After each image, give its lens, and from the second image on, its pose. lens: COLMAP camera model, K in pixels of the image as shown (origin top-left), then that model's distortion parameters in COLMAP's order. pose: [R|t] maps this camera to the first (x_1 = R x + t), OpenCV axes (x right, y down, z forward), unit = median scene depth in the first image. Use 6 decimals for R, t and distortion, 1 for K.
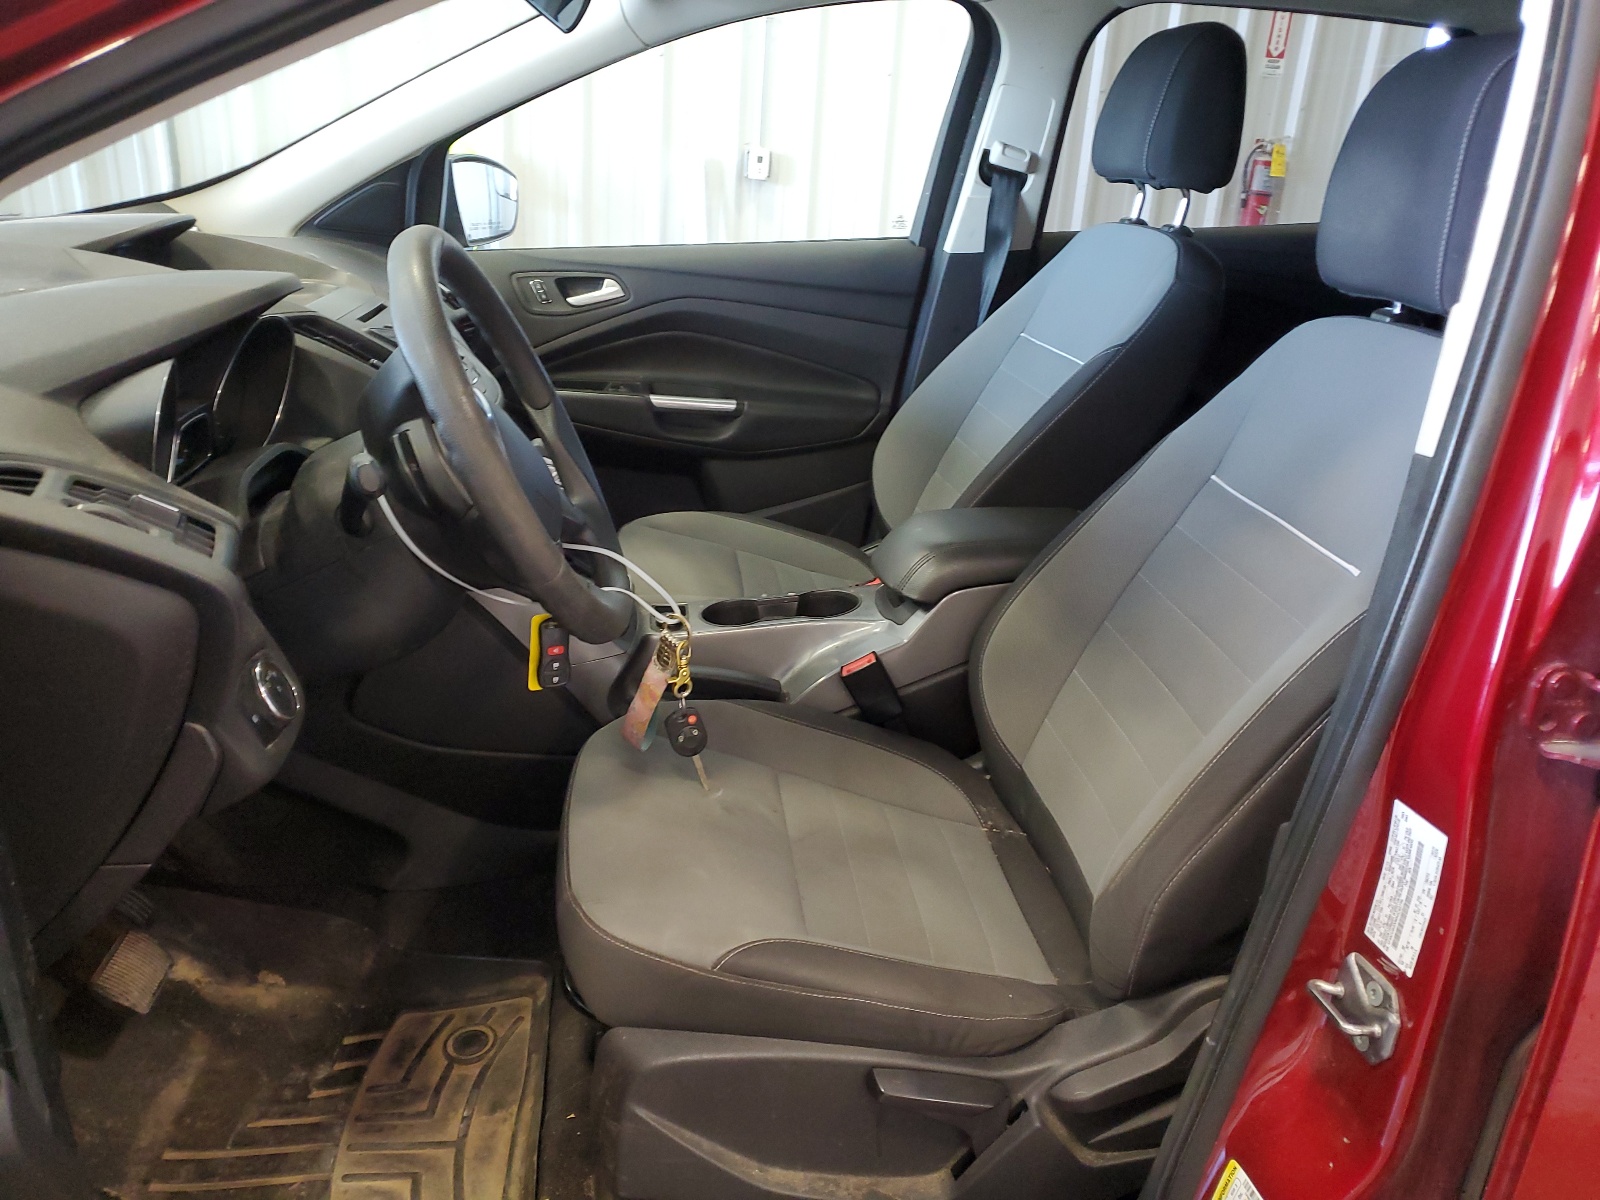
lens RADIAL K [[1213.9, 0, 799.8], [0, 1213.9, 597.9], [0, 0, 1]] dist [-0.007855, -0.001175]
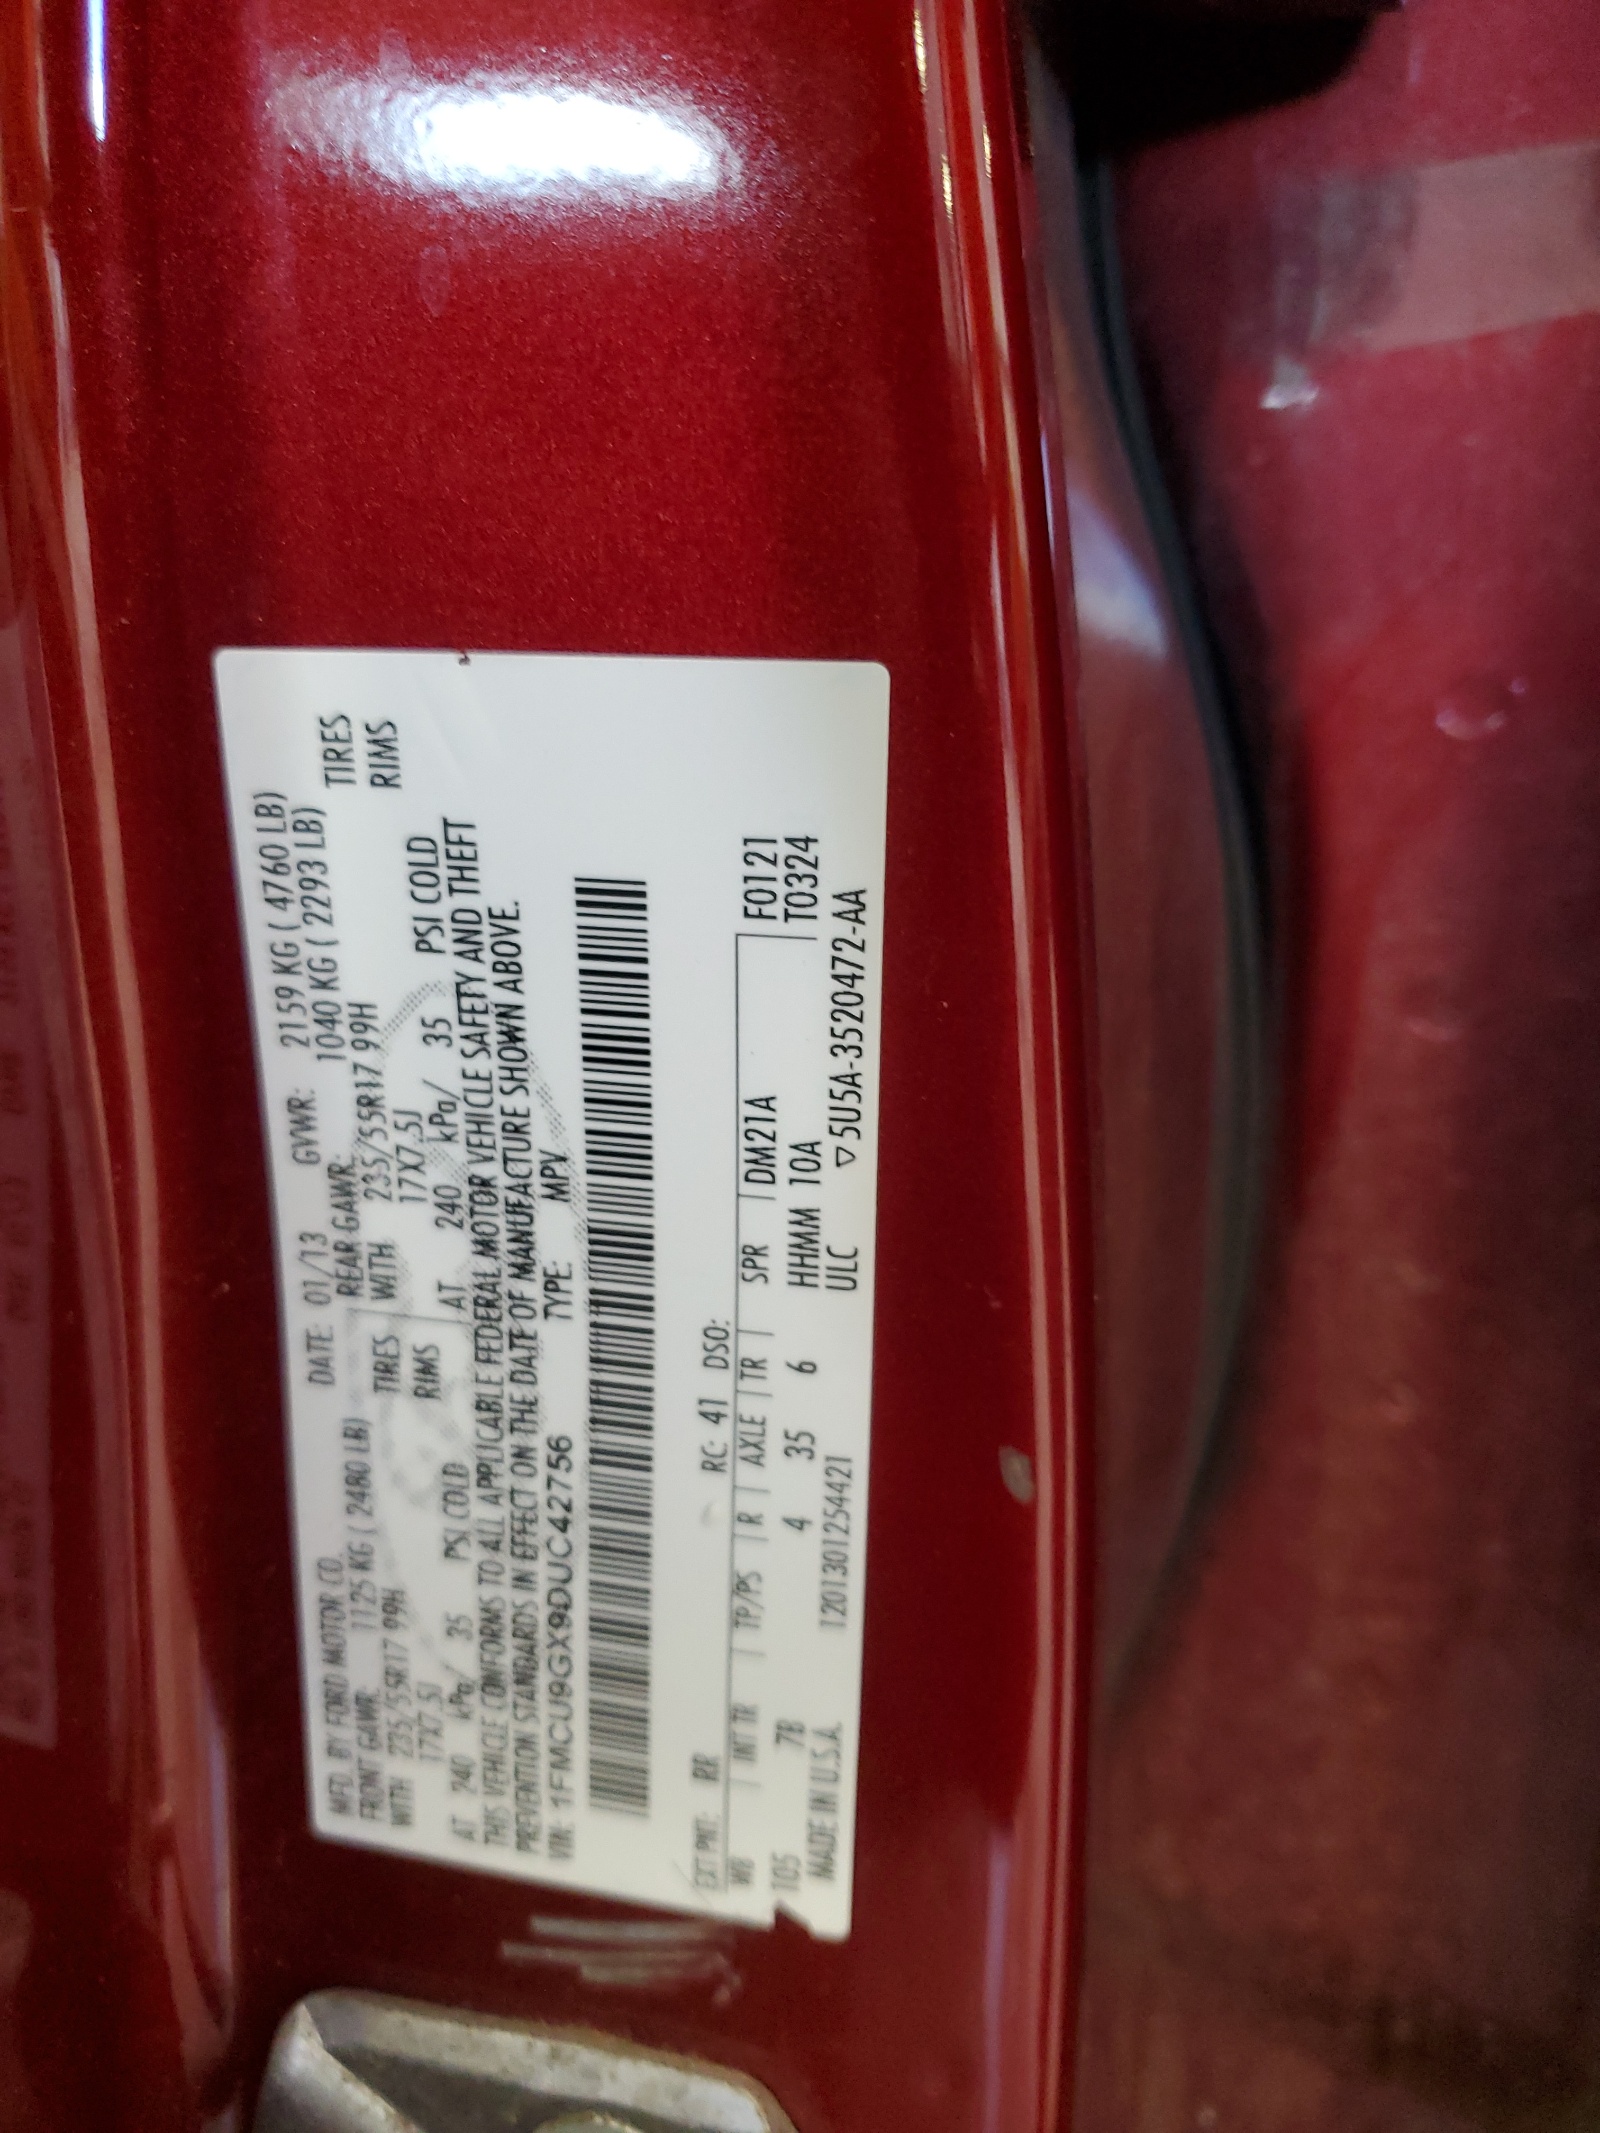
lens RADIAL K [[1618.2, 0, 800.3], [0, 1618.2, 1066.9], [0, 0, 1]] dist [-0.007855, -0.001175]
pose [[0.390301, -0.292349, 0.873039, 0.373886], [0.308967, 0.934849, 0.174920, 0.192419], [-0.867297, 0.201469, 0.455199, 0.895093]]
